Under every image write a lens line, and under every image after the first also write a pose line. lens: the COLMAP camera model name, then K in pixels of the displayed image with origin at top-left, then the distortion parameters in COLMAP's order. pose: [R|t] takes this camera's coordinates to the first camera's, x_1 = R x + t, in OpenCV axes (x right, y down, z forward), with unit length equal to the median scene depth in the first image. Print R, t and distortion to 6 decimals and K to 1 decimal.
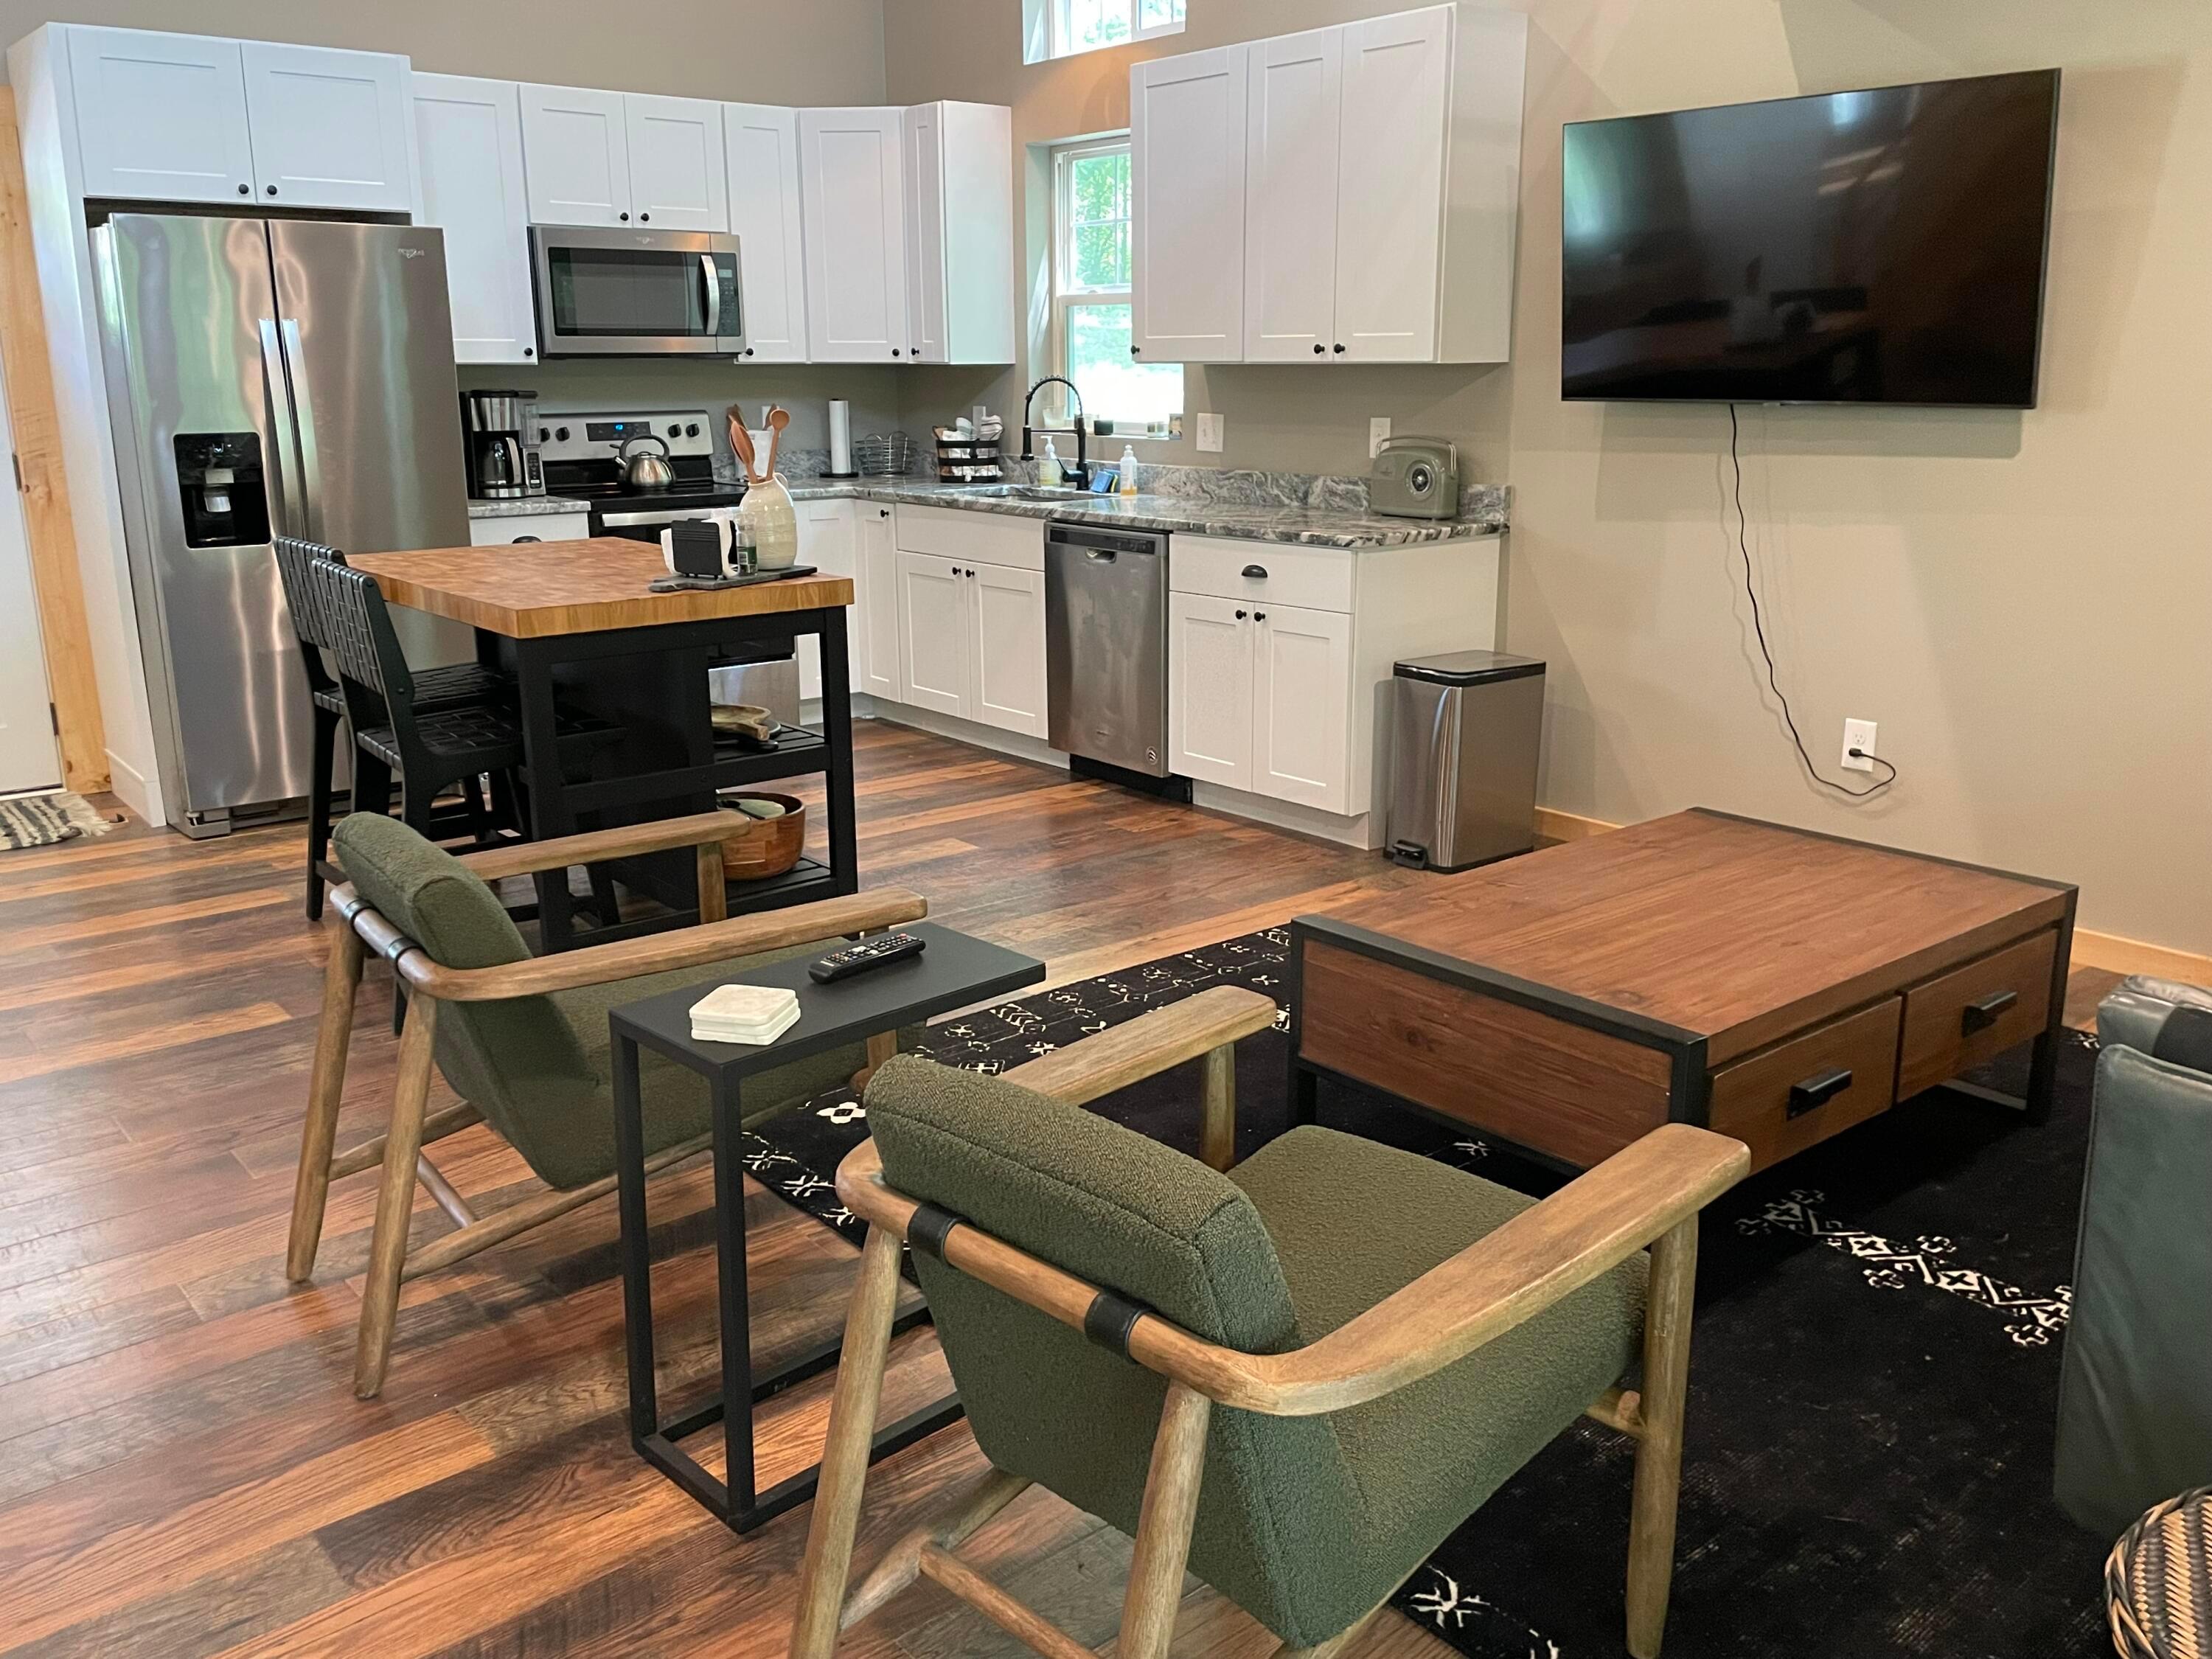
lens RADIAL K [[1797.2, 0, 1108.2], [0, 1797.2, 836.0], [0, 0, 1]] dist [0.015239, -0.006099]
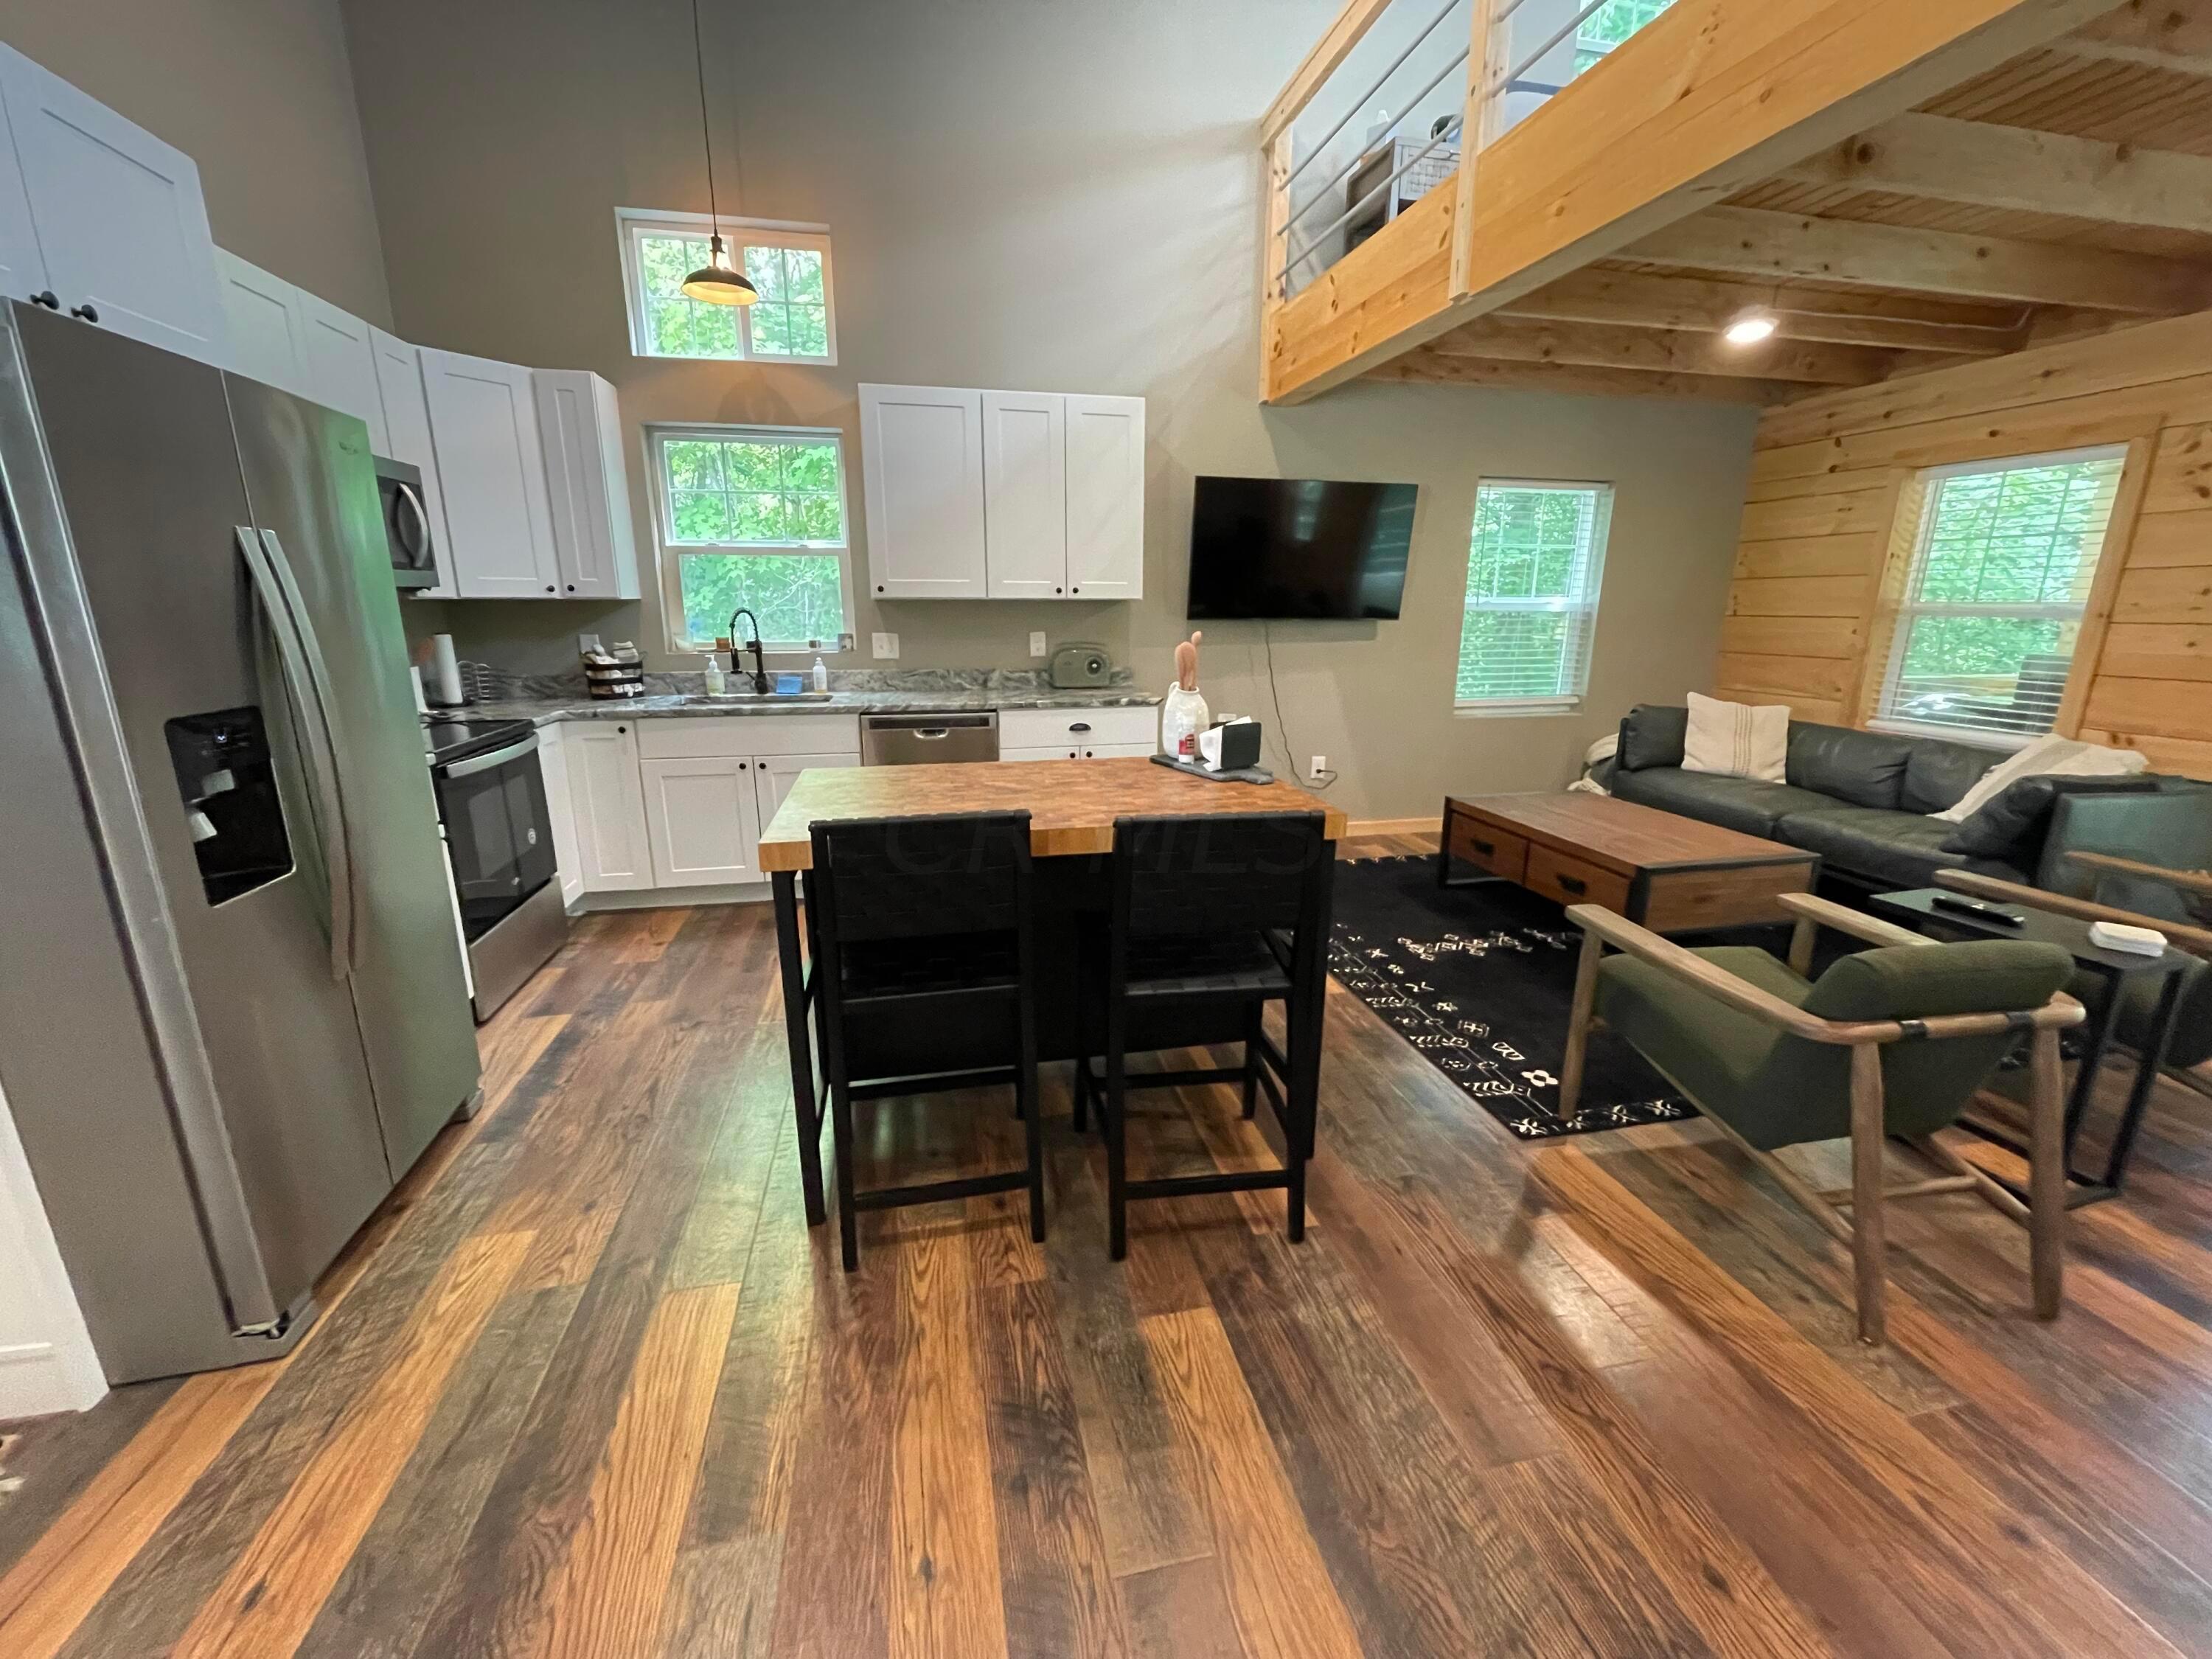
lens RADIAL K [[892.5, 0, 1110.5], [0, 892.5, 828.9], [0, 0, 1]] dist [-0.004011, 0.000107]
pose [[0.457557, -0.218939, 0.861805, -0.501226], [0.224458, 0.966264, 0.126305, -0.125484], [-0.860384, 0.135647, 0.491264, 0.484221]]
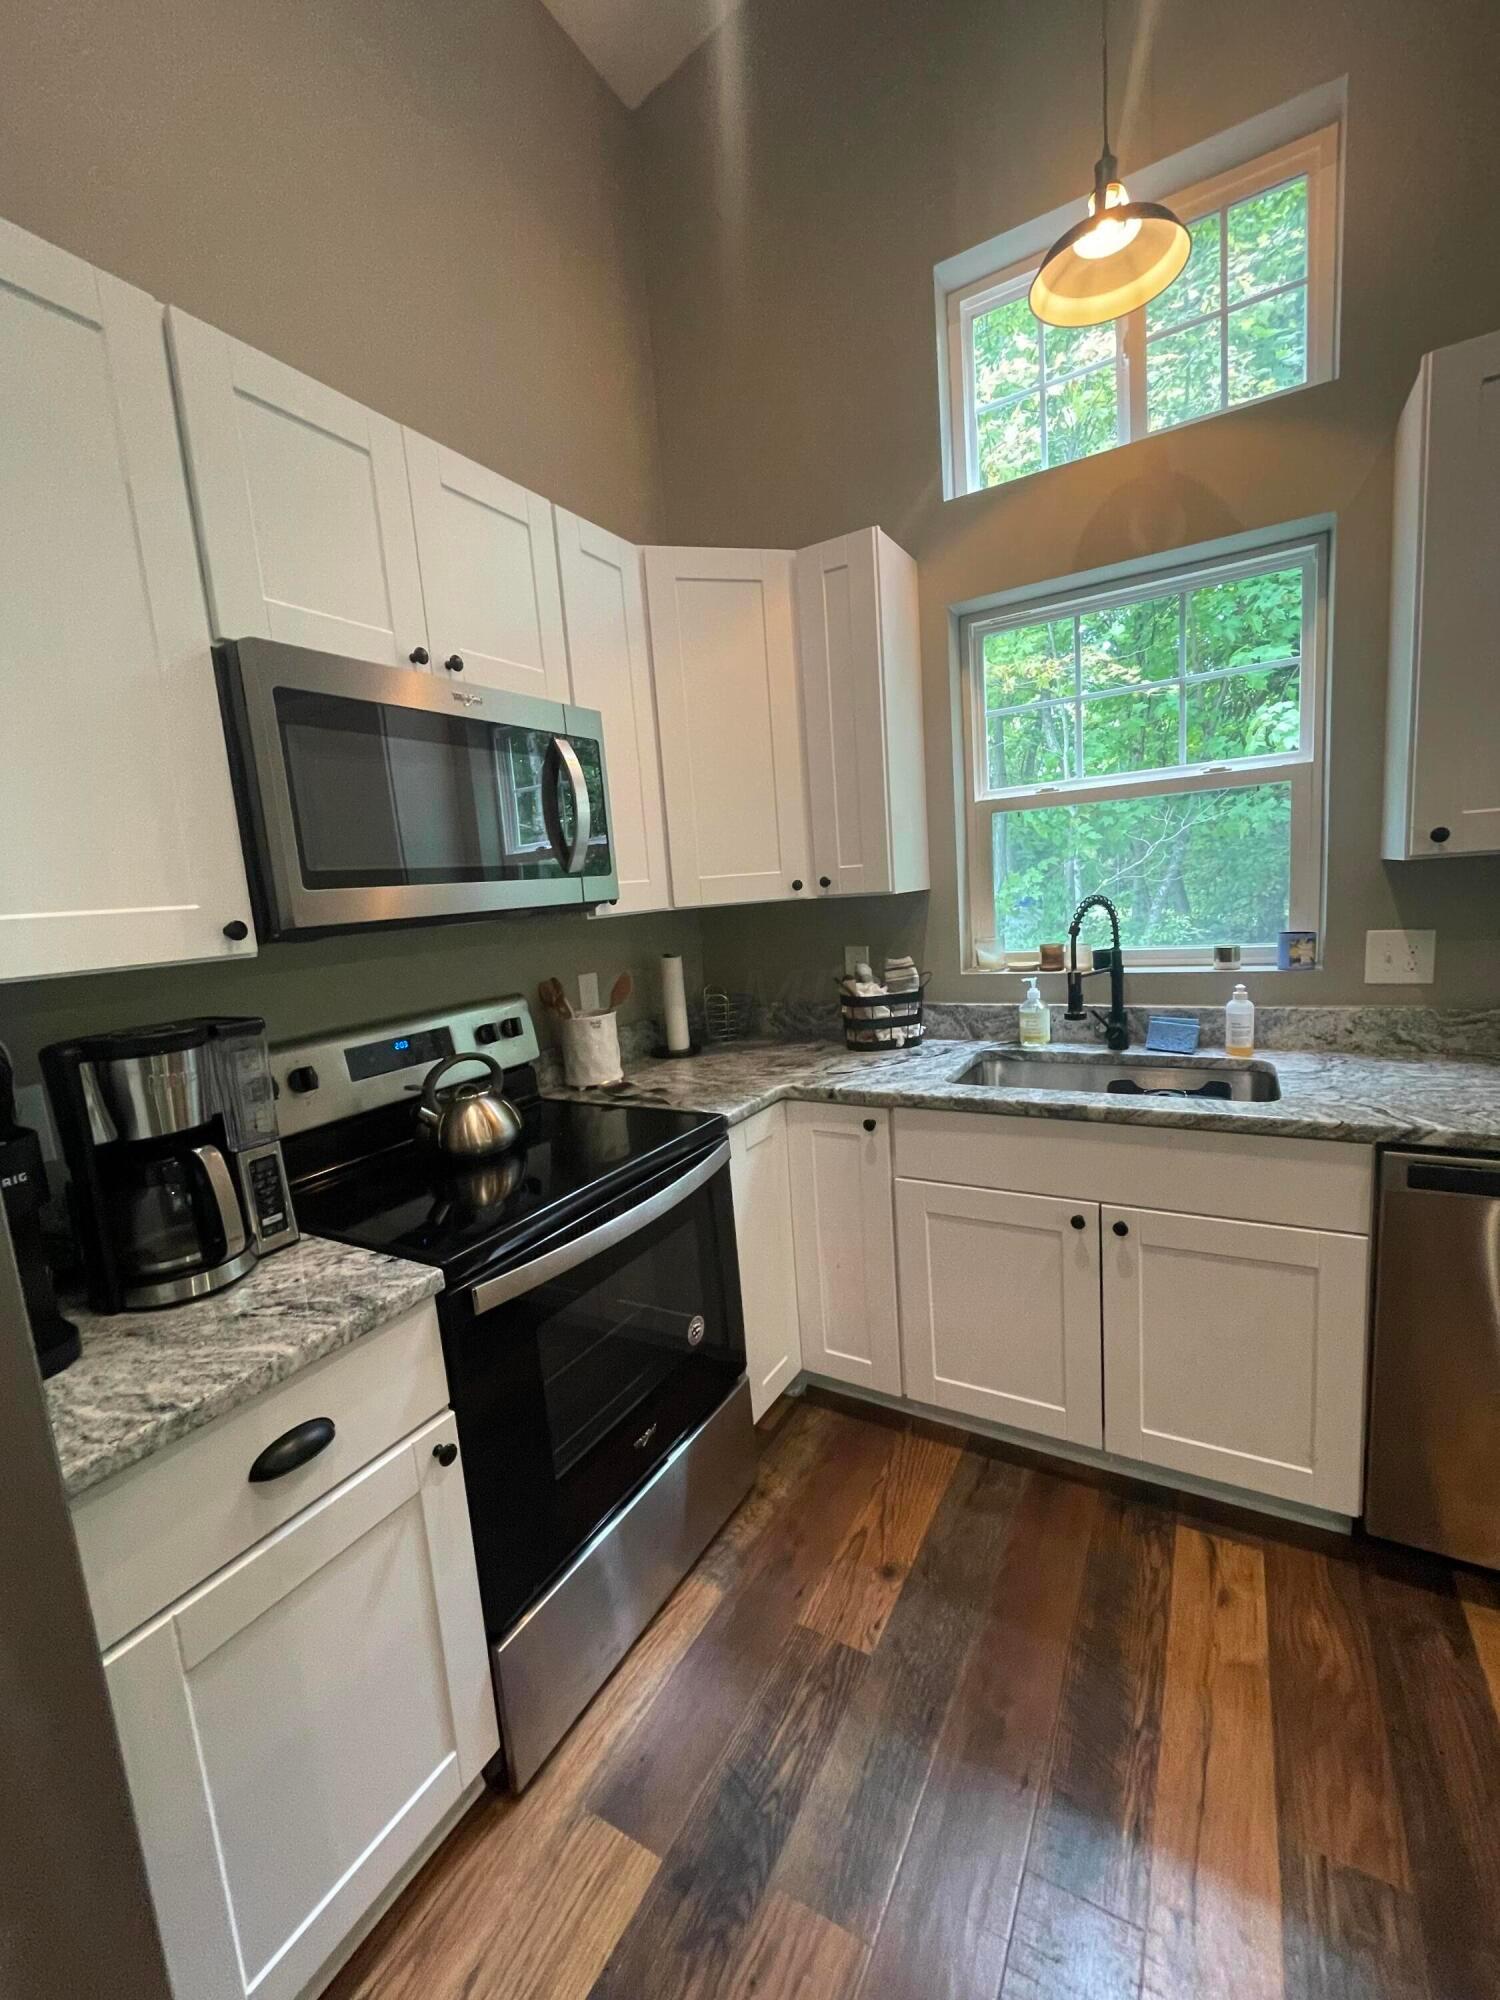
lens RADIAL K [[807.0, 0, 751.1], [0, 807.0, 1000.9], [0, 0, 1]] dist [-0.004011, 0.000107]
pose [[0.935674, -0.117328, 0.332789, -0.265317], [0.160588, 0.981364, -0.105523, -0.206730], [-0.314207, 0.152178, 0.937079, 0.764013]]
